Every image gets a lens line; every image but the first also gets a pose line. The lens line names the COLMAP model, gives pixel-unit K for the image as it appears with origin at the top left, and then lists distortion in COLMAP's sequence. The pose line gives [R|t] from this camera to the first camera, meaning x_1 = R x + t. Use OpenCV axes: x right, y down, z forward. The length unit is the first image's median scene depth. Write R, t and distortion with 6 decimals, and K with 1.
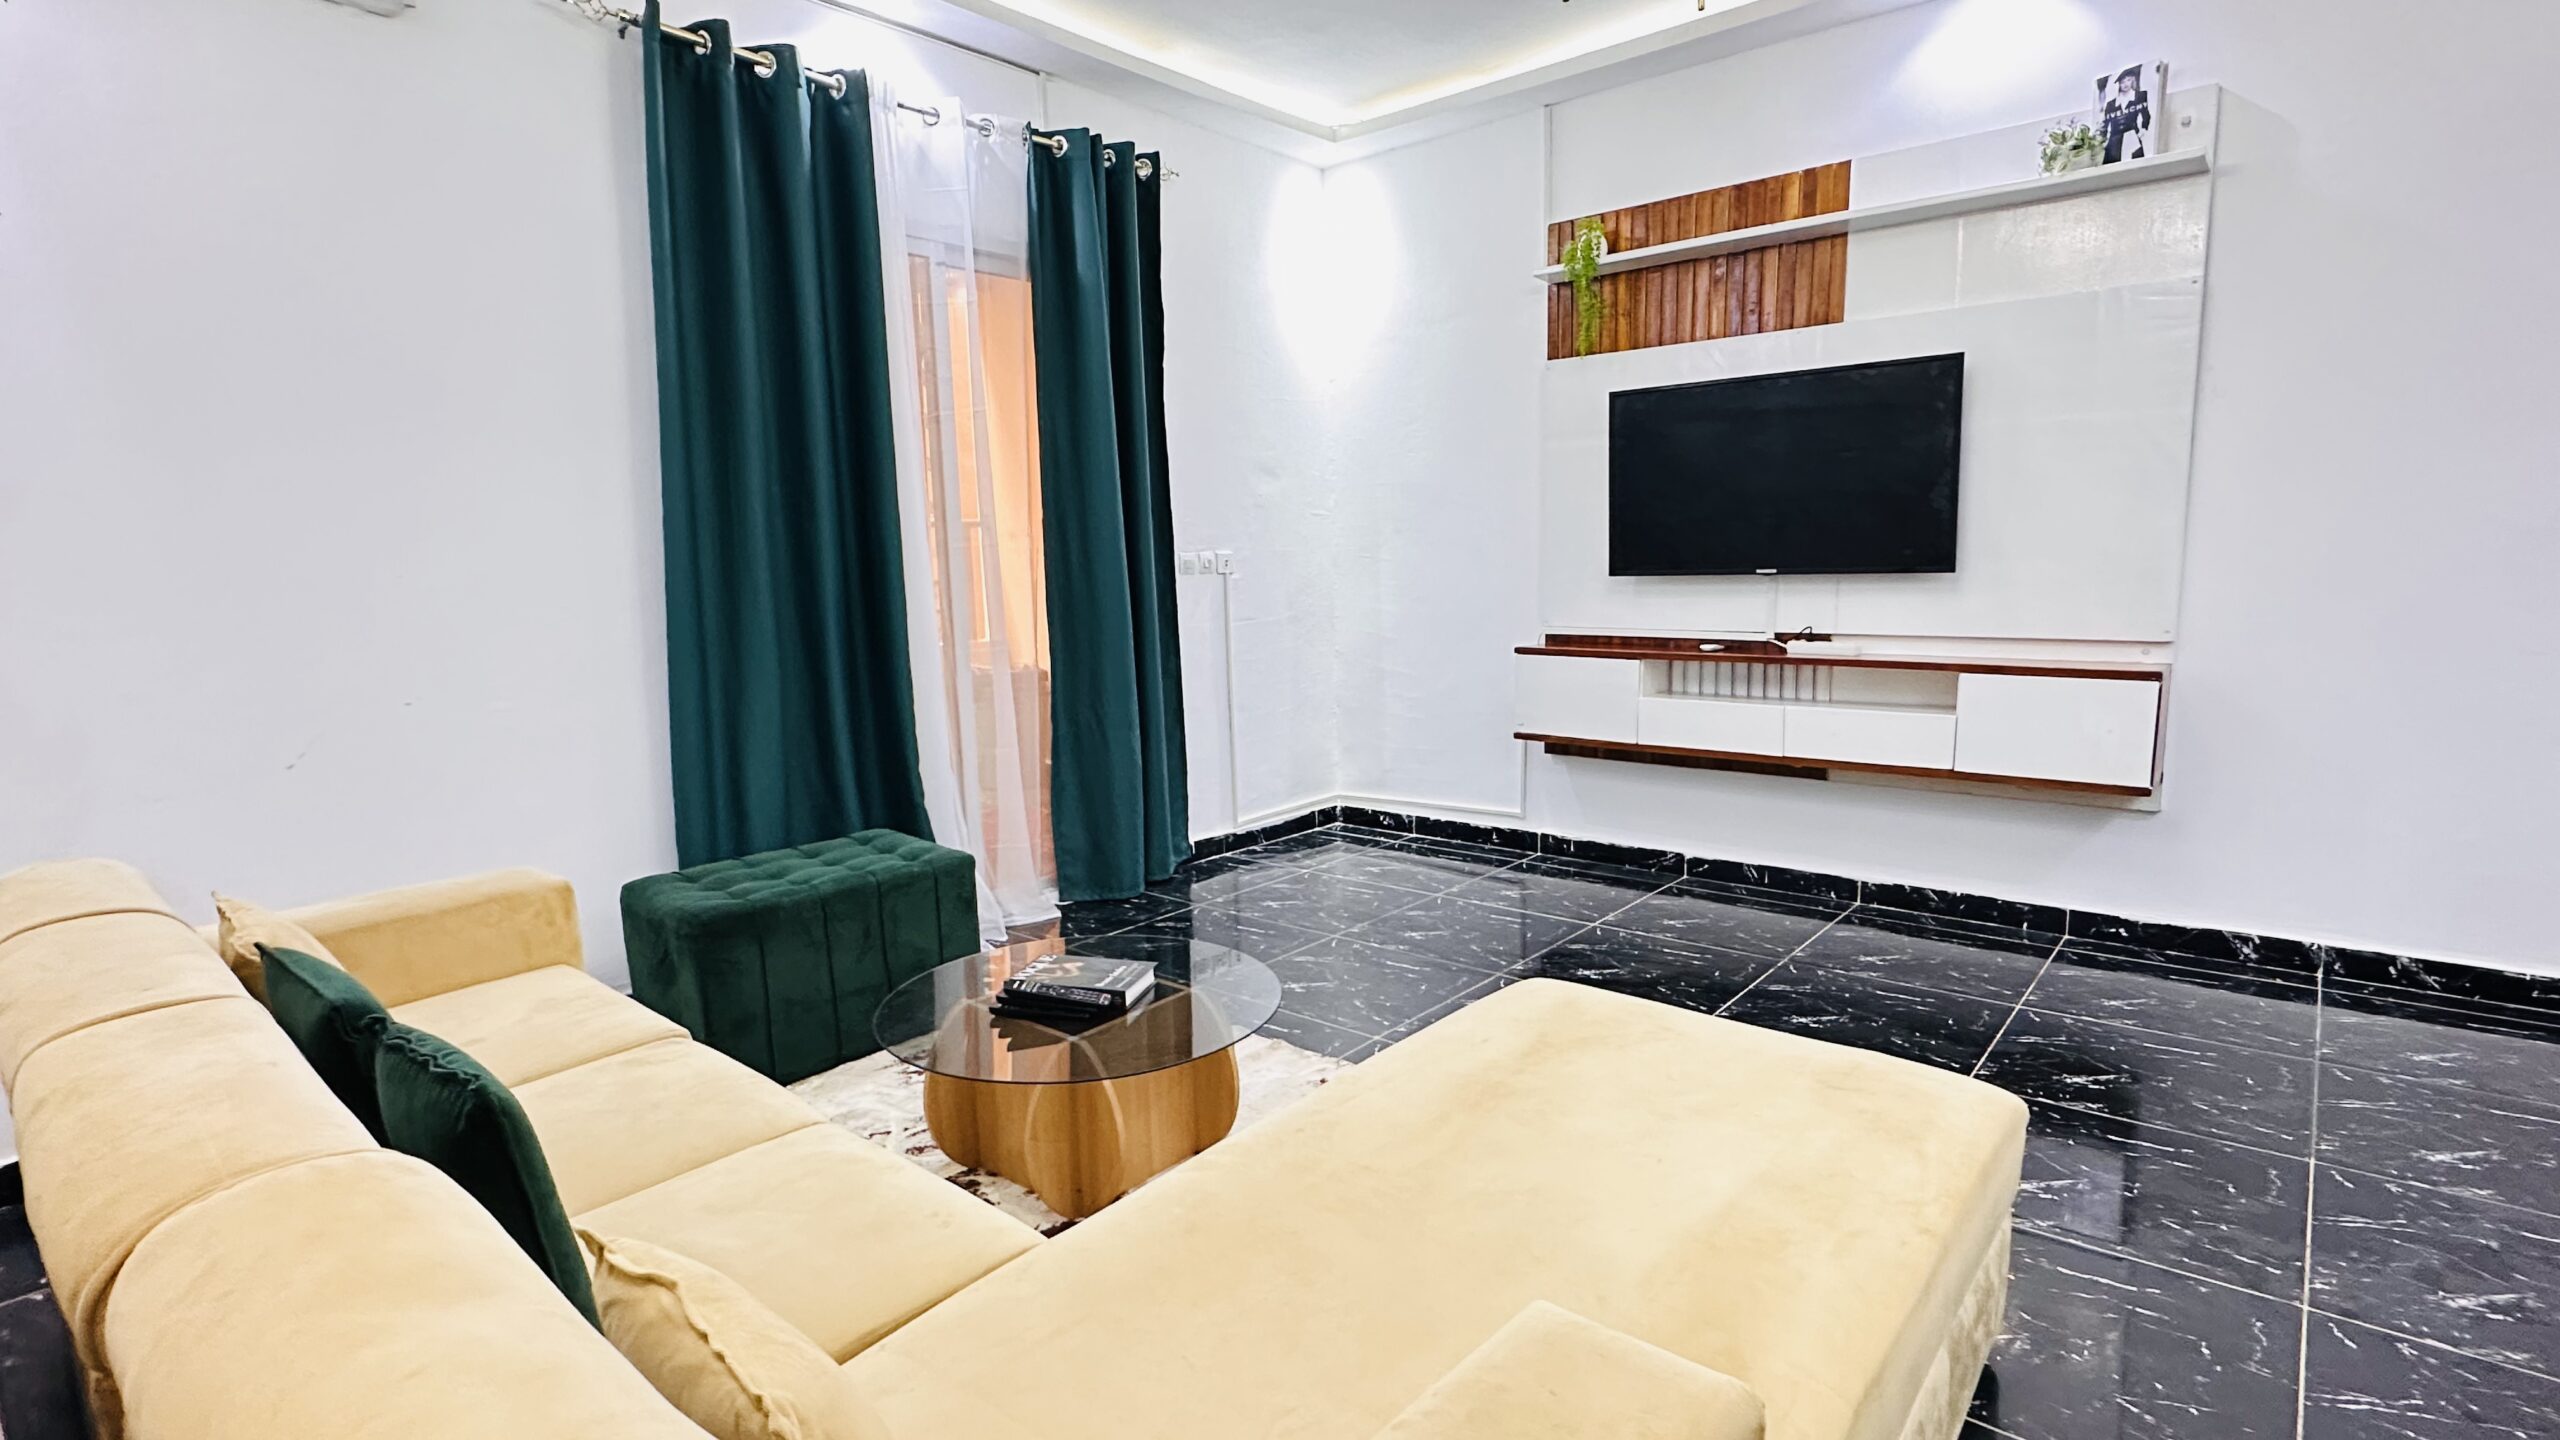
lens RADIAL K [[1239.0, 0, 1268.4], [0, 1239.0, 726.6], [0, 0, 1]] dist [-0.003403, -0.000329]
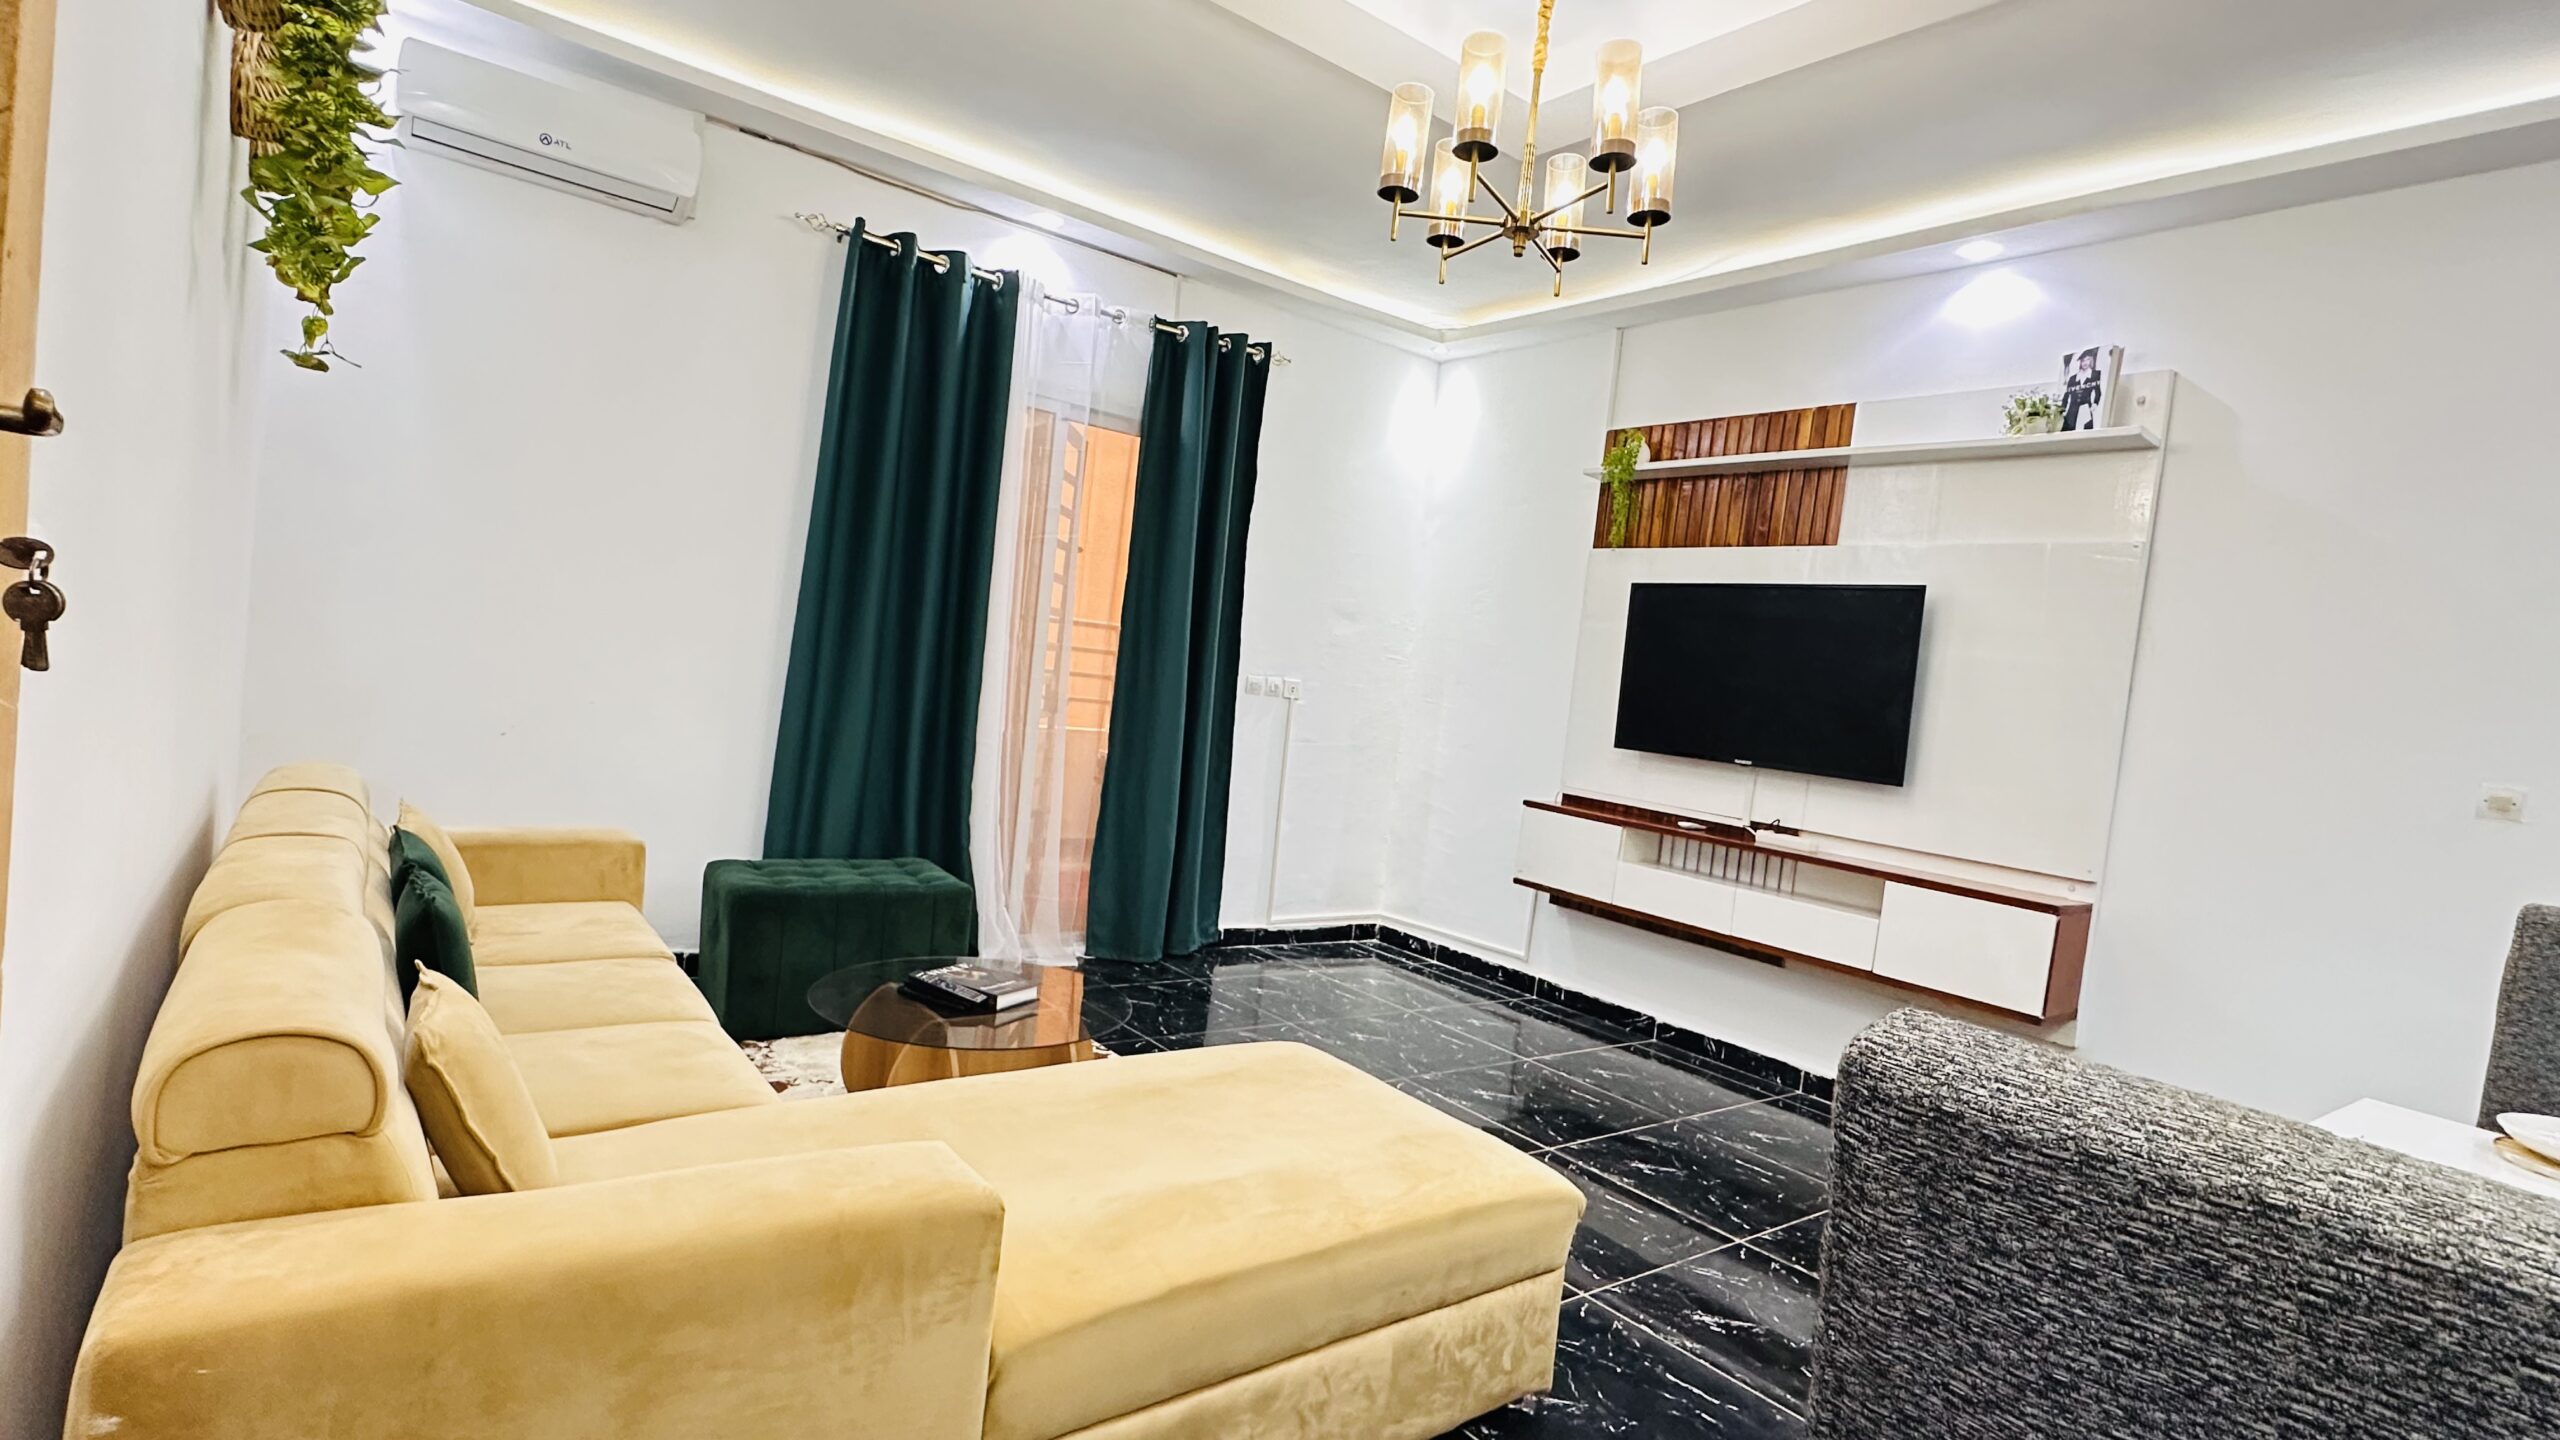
lens RADIAL K [[1239.0, 0, 1268.4], [0, 1239.0, 726.6], [0, 0, 1]] dist [-0.003403, -0.000329]
pose [[0.968545, 0.141401, -0.204761, 0.216599], [-0.161706, 0.983084, -0.086002, 0.003315], [0.189136, 0.116408, 0.975026, -0.128475]]
